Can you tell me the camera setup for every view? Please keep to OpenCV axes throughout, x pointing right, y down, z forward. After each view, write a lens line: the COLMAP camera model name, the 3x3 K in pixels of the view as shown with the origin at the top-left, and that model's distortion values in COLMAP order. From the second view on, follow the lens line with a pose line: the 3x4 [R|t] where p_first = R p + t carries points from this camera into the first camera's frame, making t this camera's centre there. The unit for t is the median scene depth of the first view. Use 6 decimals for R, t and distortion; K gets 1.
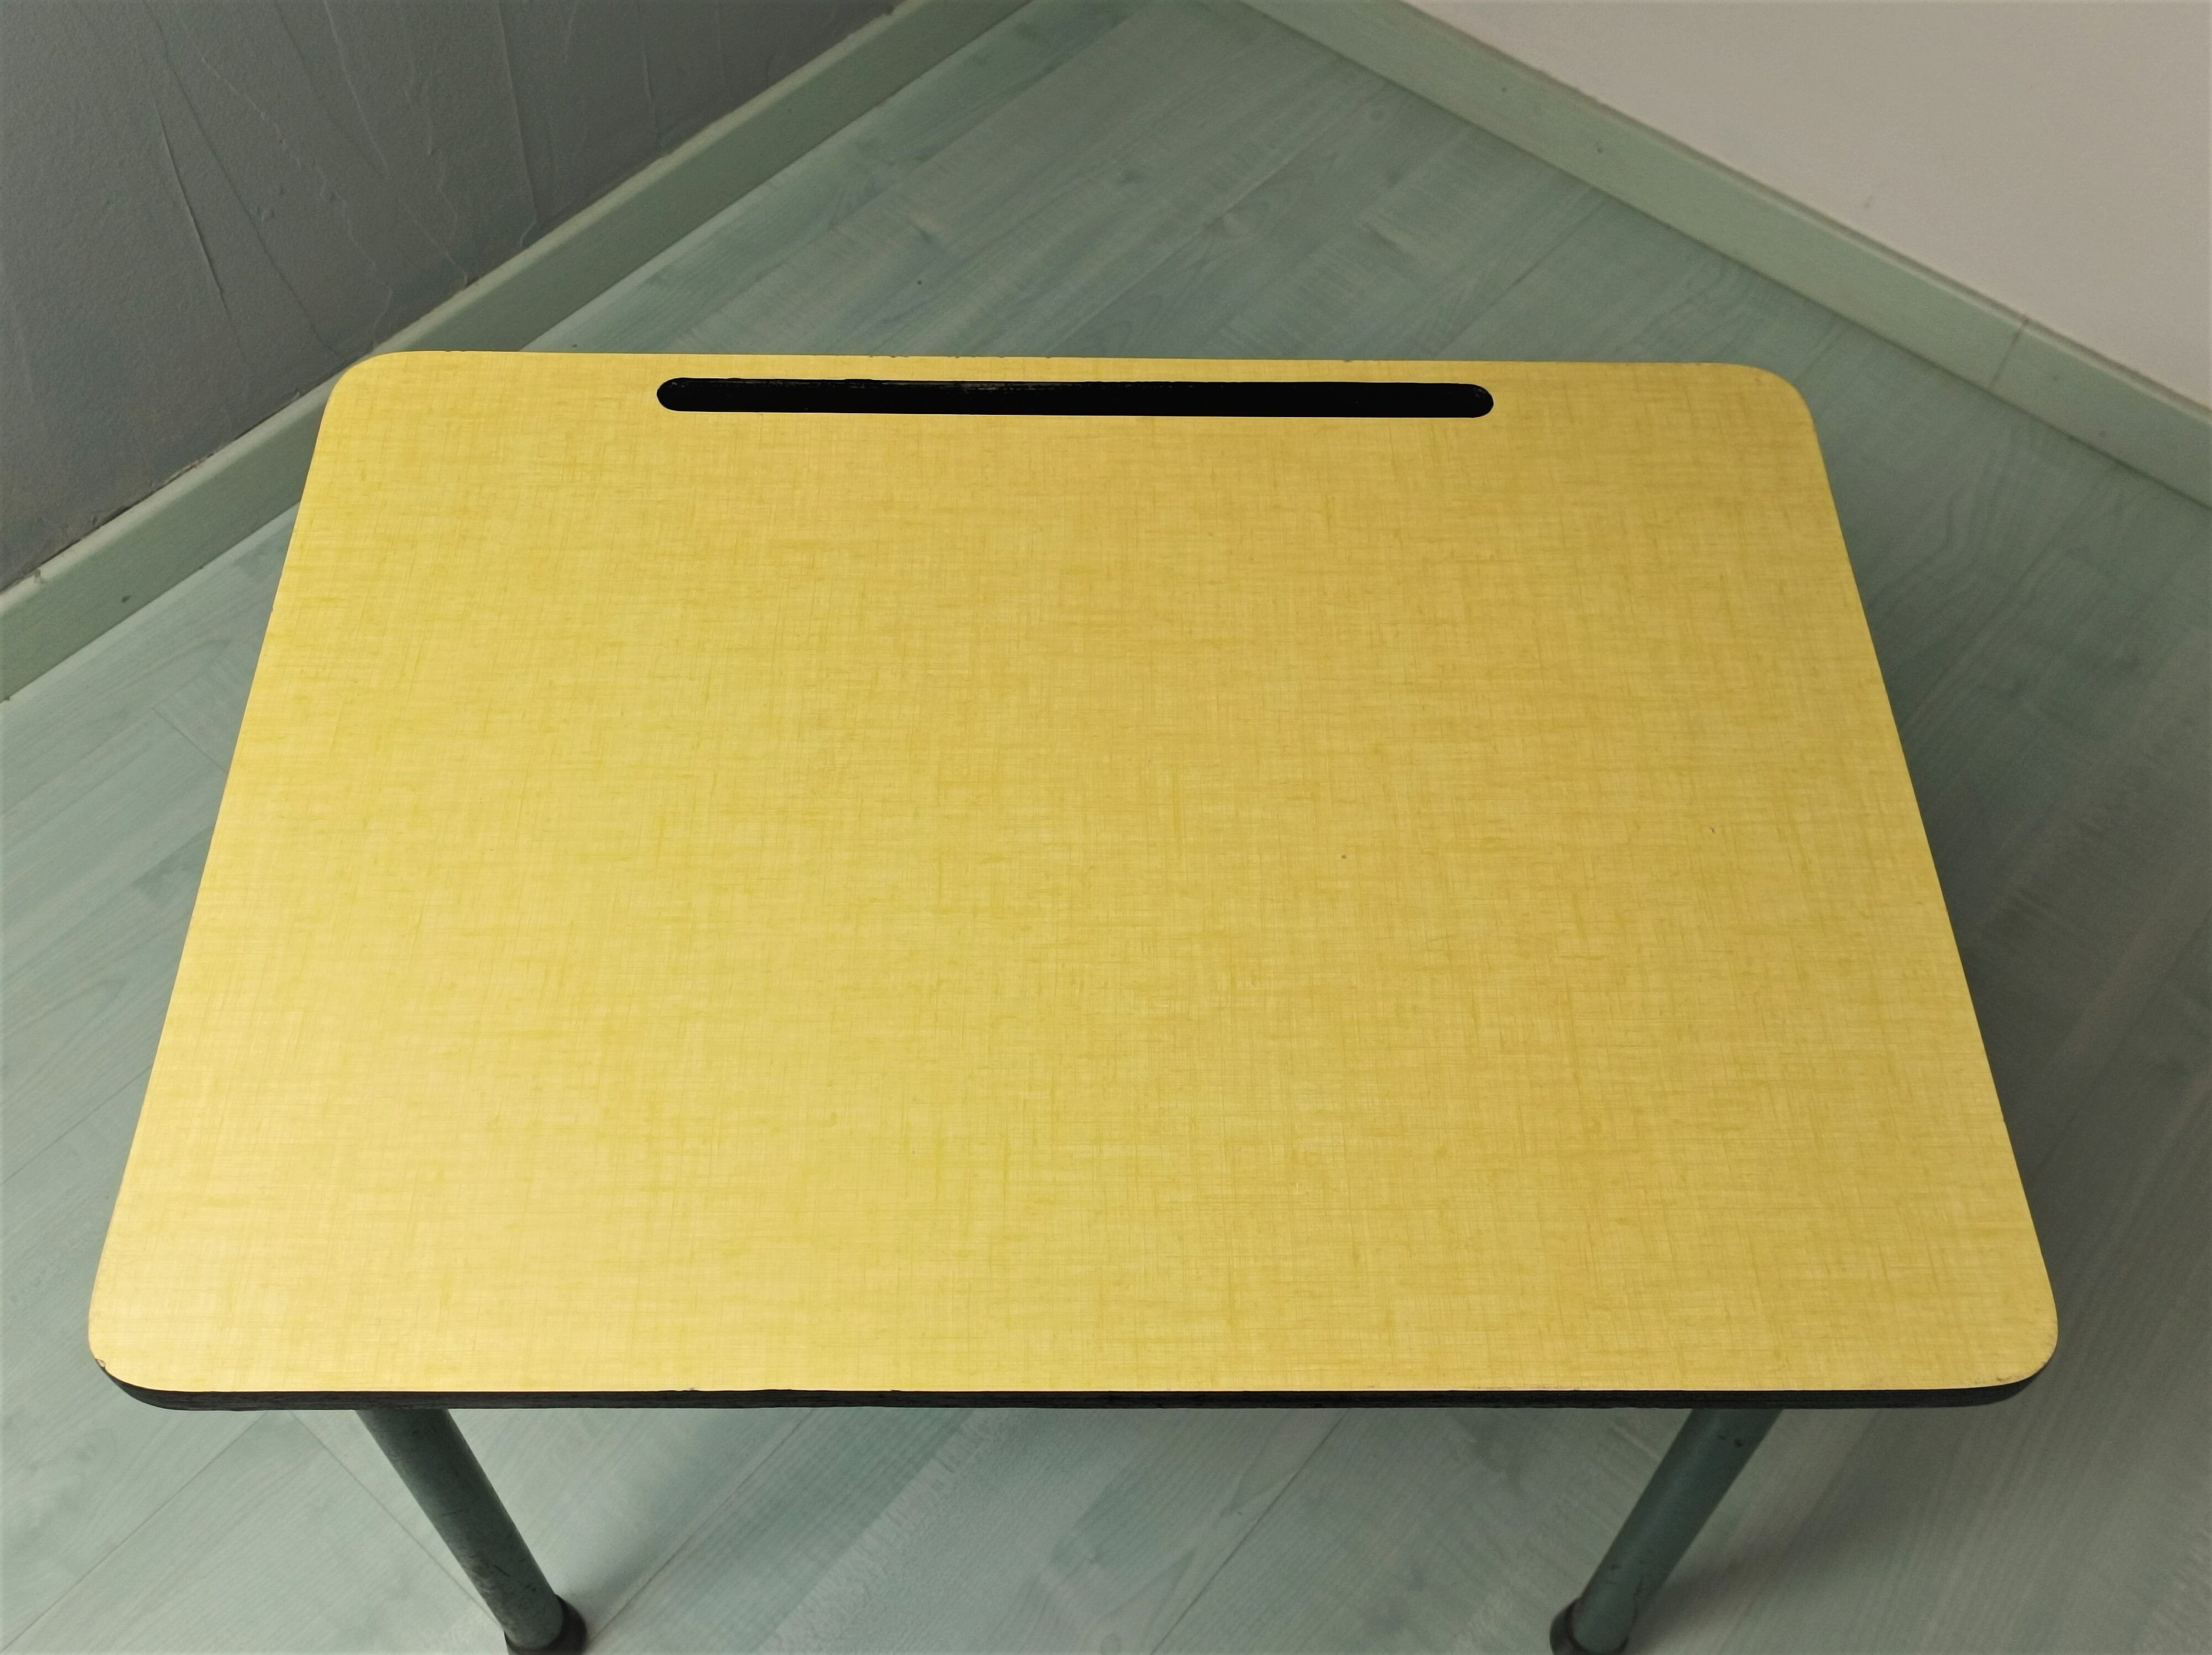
lens RADIAL K [[2210.9, 0, 1087.6], [0, 2210.9, 802.1], [0, 0, 1]] dist [0.009902, 0.000000]
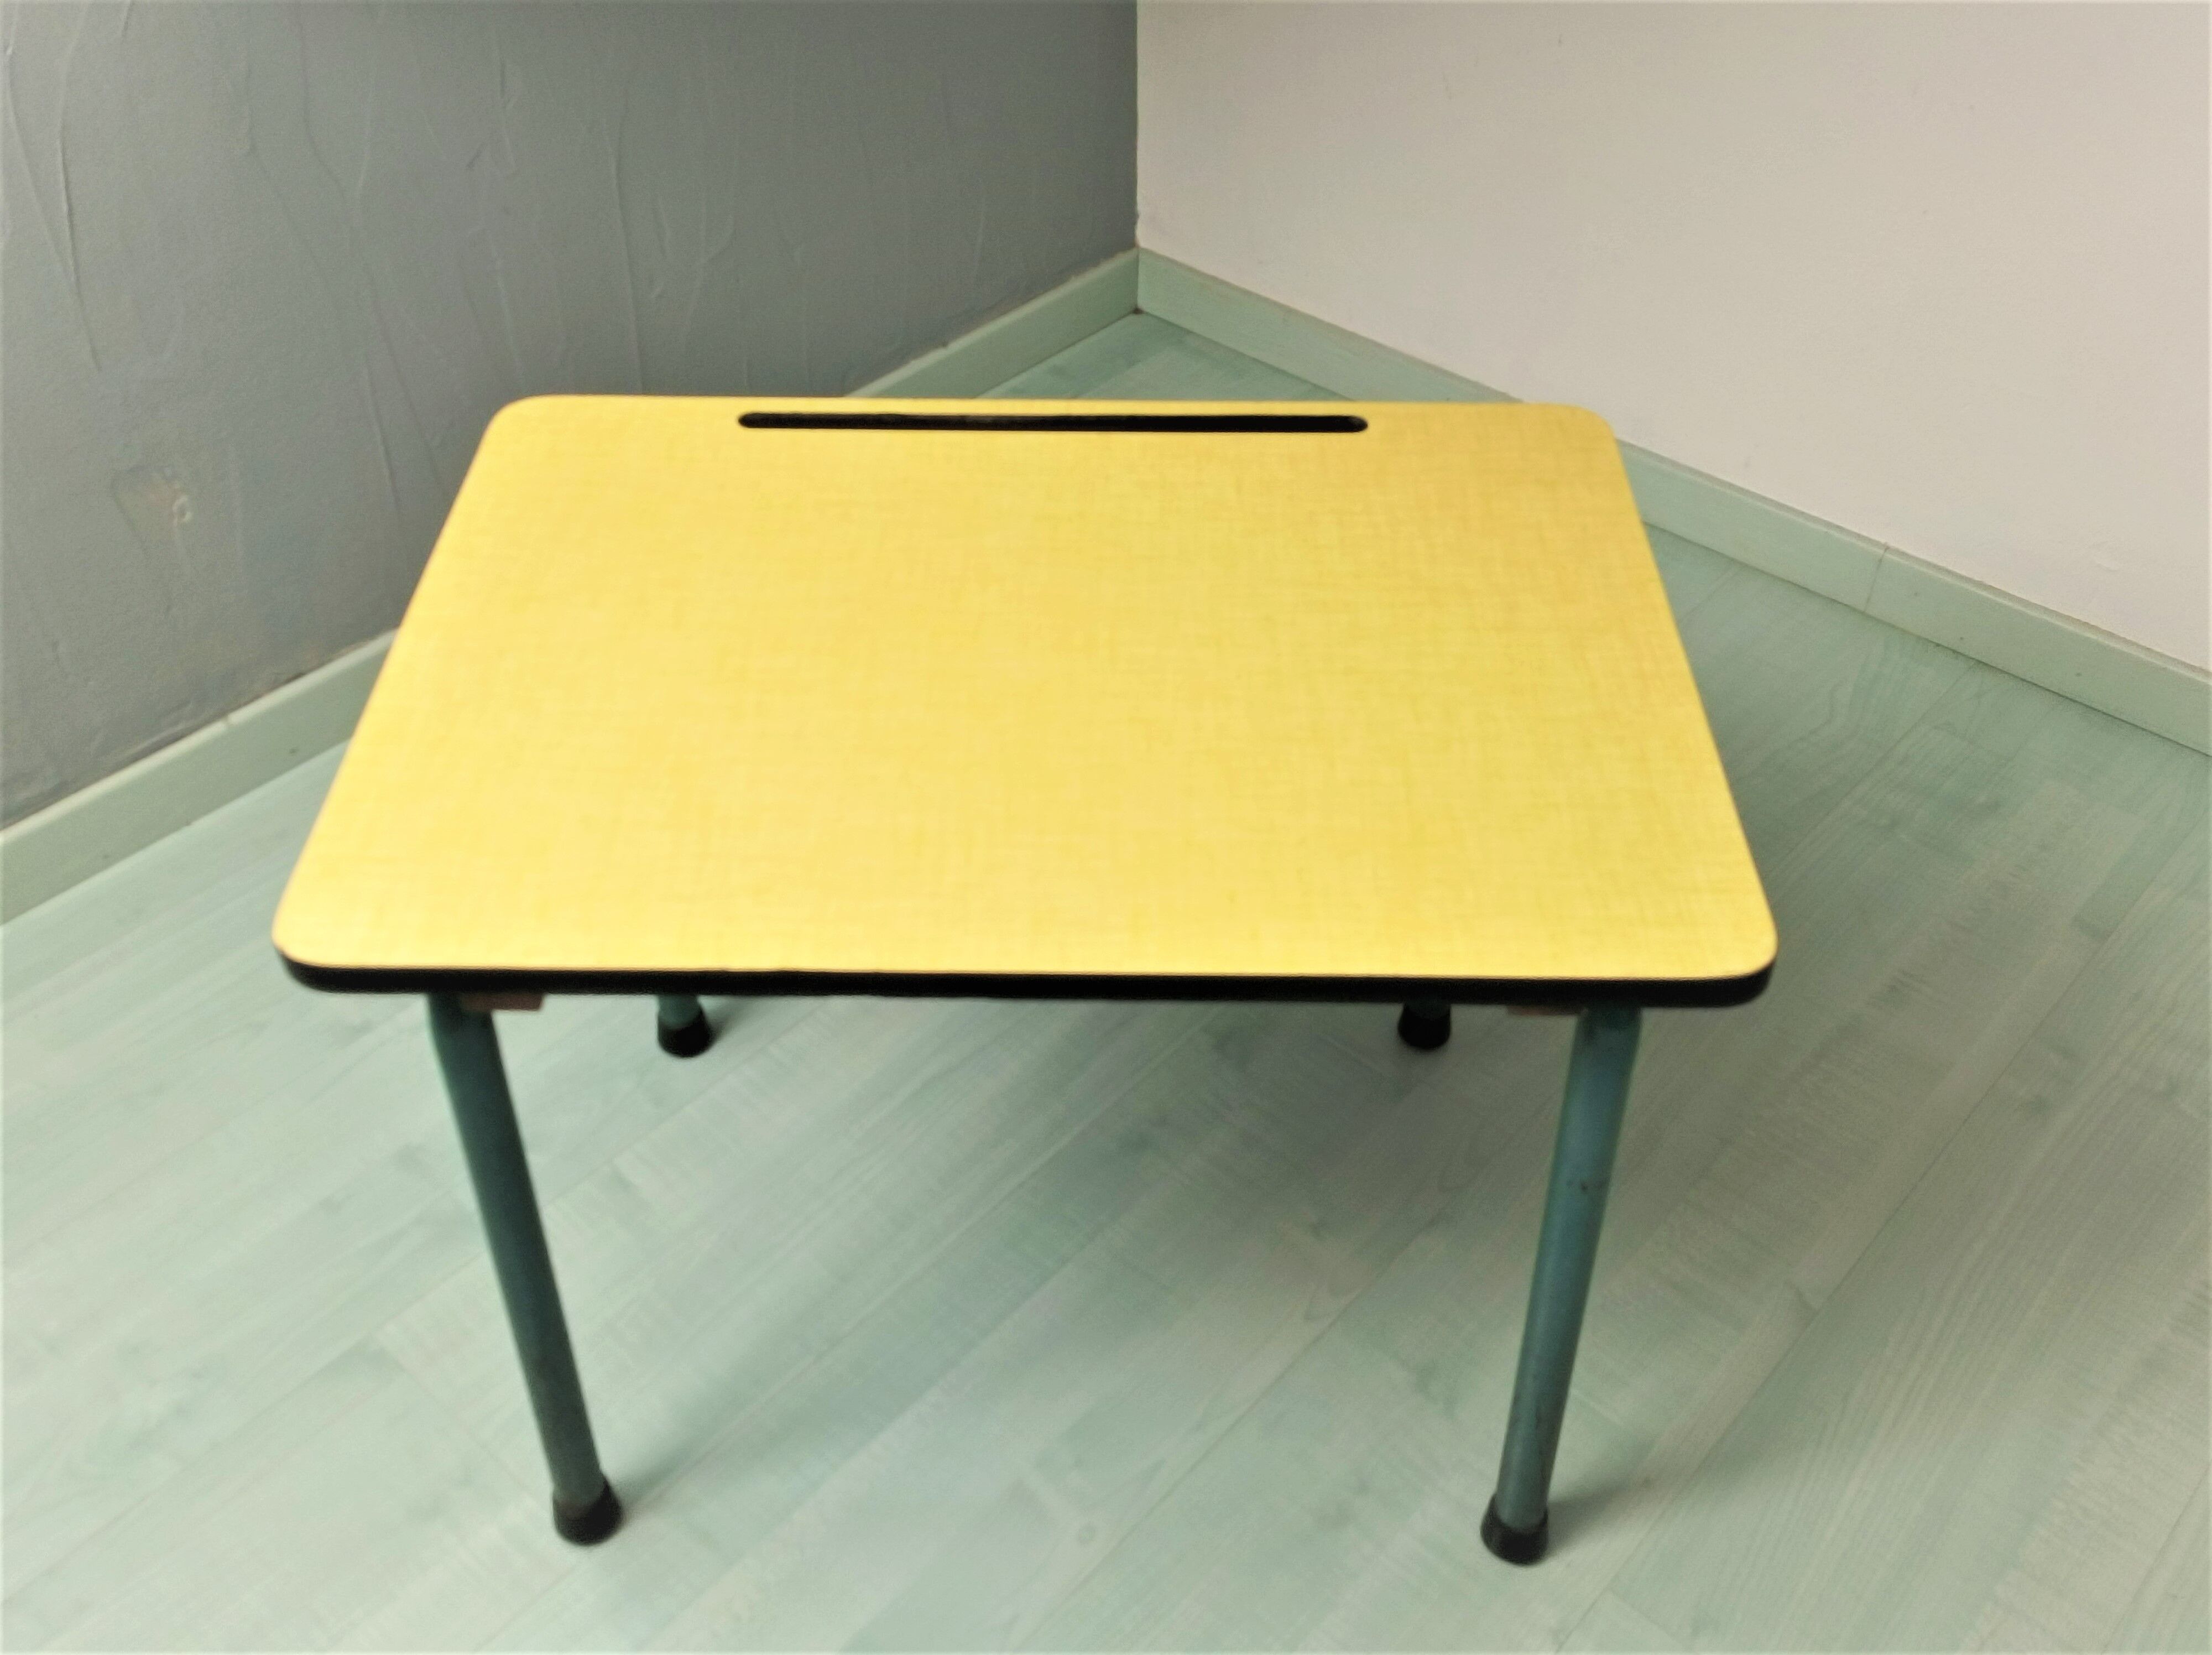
lens RADIAL K [[2210.9, 0, 1088.5], [0, 2210.9, 769.0], [0, 0, 1]] dist [0.009902, 0.000000]
pose [[0.999330, -0.002861, -0.036486, 0.051623], [-0.007075, 0.963032, -0.269294, 0.298196], [0.035908, 0.269371, 0.962367, -0.174294]]
